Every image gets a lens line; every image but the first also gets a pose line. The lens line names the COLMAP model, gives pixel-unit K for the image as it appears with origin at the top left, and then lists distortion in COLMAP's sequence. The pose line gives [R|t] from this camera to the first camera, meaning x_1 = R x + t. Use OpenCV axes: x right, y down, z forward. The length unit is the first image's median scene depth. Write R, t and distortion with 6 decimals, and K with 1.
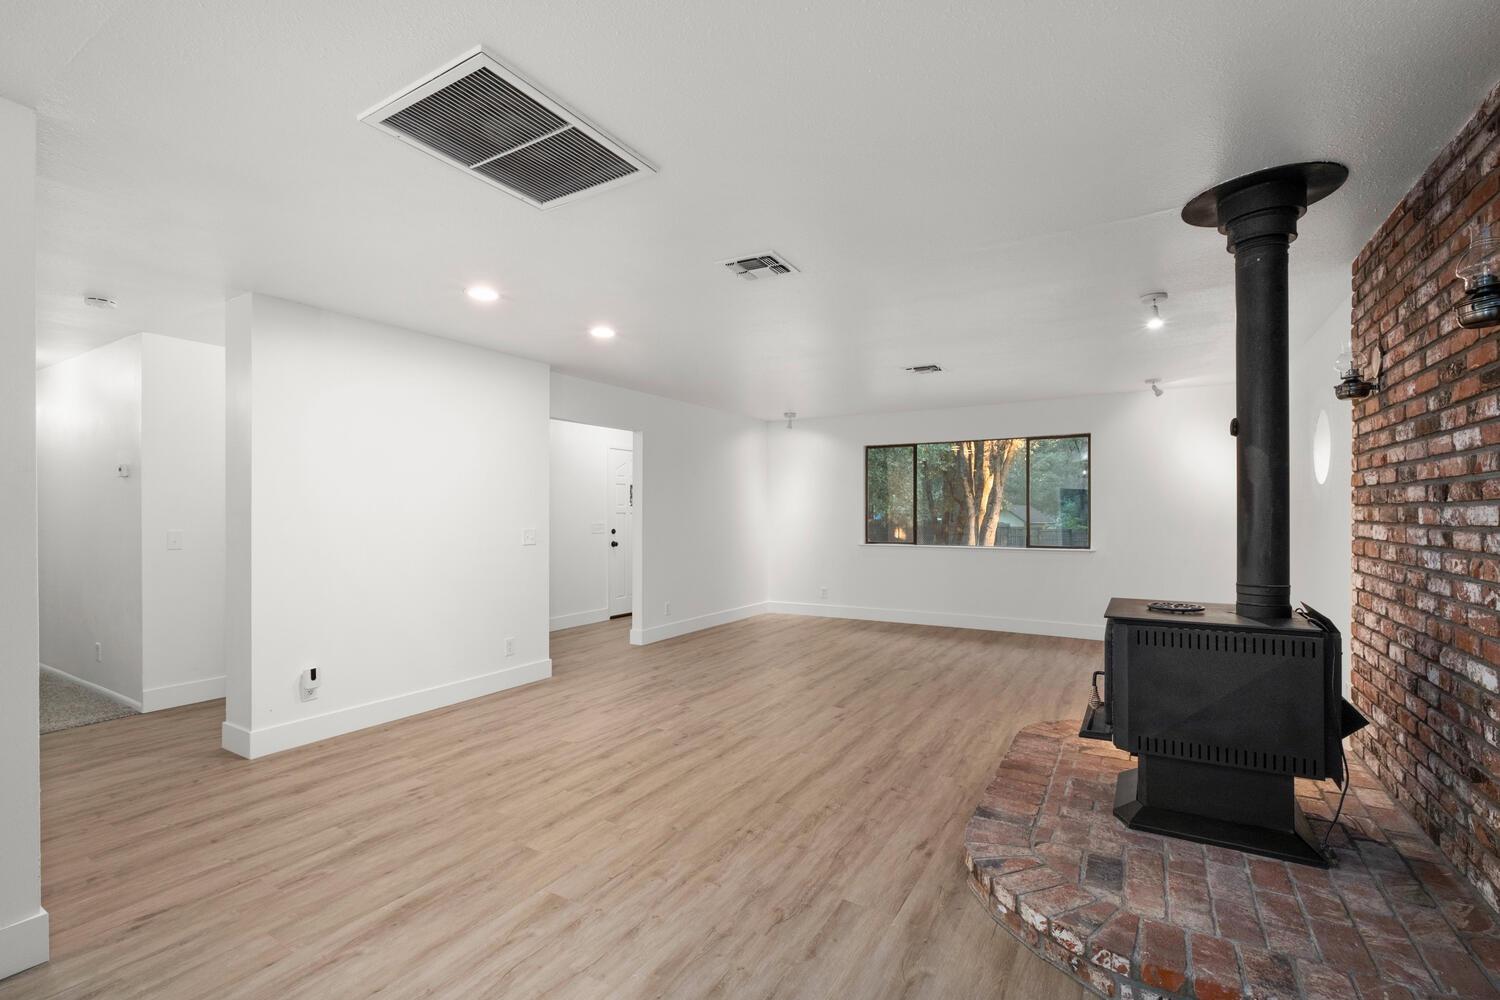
lens RADIAL K [[660.5, 0, 739.7], [0, 660.5, 508.2], [0, 0, 1]] dist [-0.004771, -0.000674]
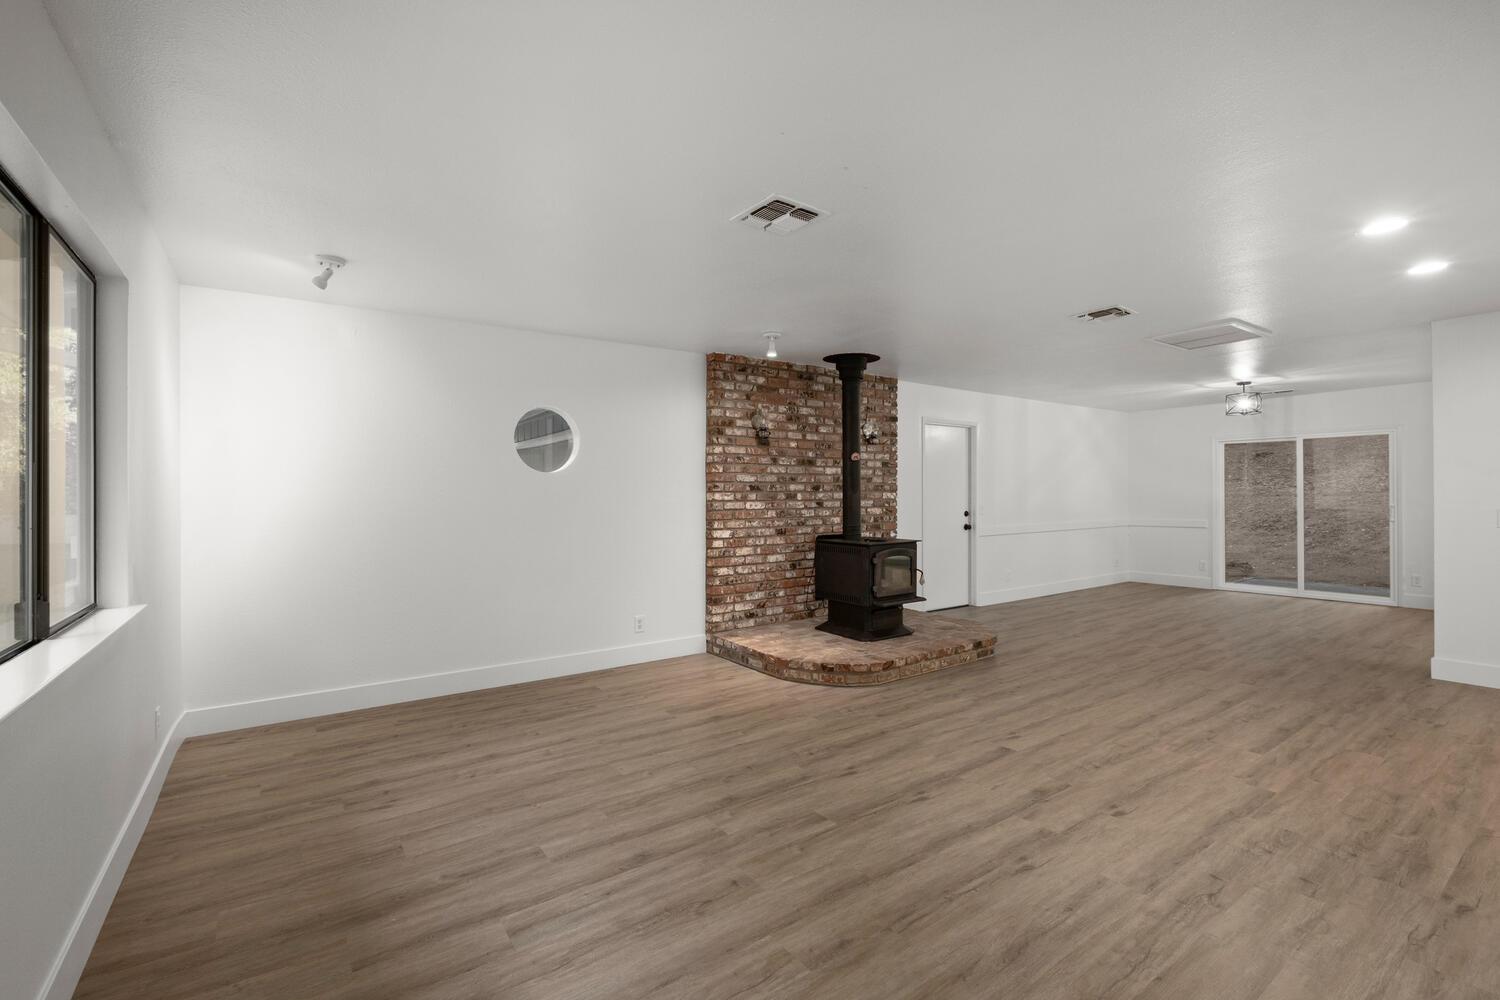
lens RADIAL K [[660.5, 0, 741.2], [0, 660.5, 489.2], [0, 0, 1]] dist [-0.004771, -0.000674]
pose [[-0.919345, 0.012955, 0.393239, 0.169028], [0.007911, 0.999864, -0.014446, 0.014200], [-0.393373, -0.010170, -0.919323, 2.380856]]
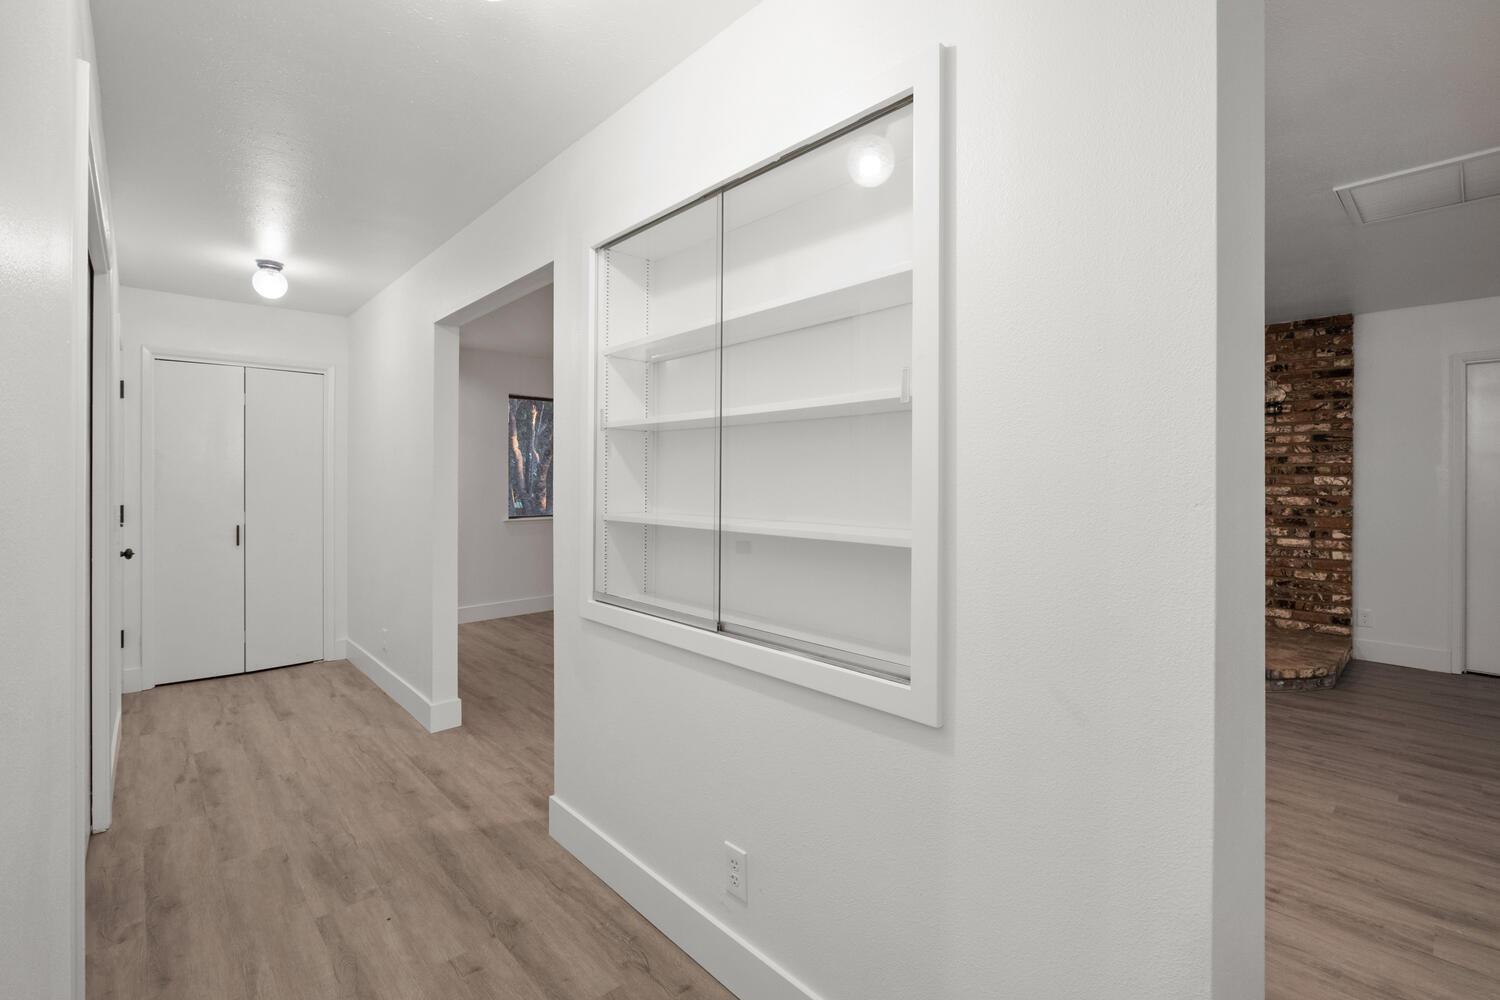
lens RADIAL K [[660.5, 0, 767.8], [0, 660.5, 477.6], [0, 0, 1]] dist [-0.004771, -0.000674]
pose [[0.263812, 0.010359, 0.964519, -1.141927], [-0.007137, 0.999936, -0.008788, 0.022831], [-0.964548, -0.004565, 0.263869, 1.194520]]
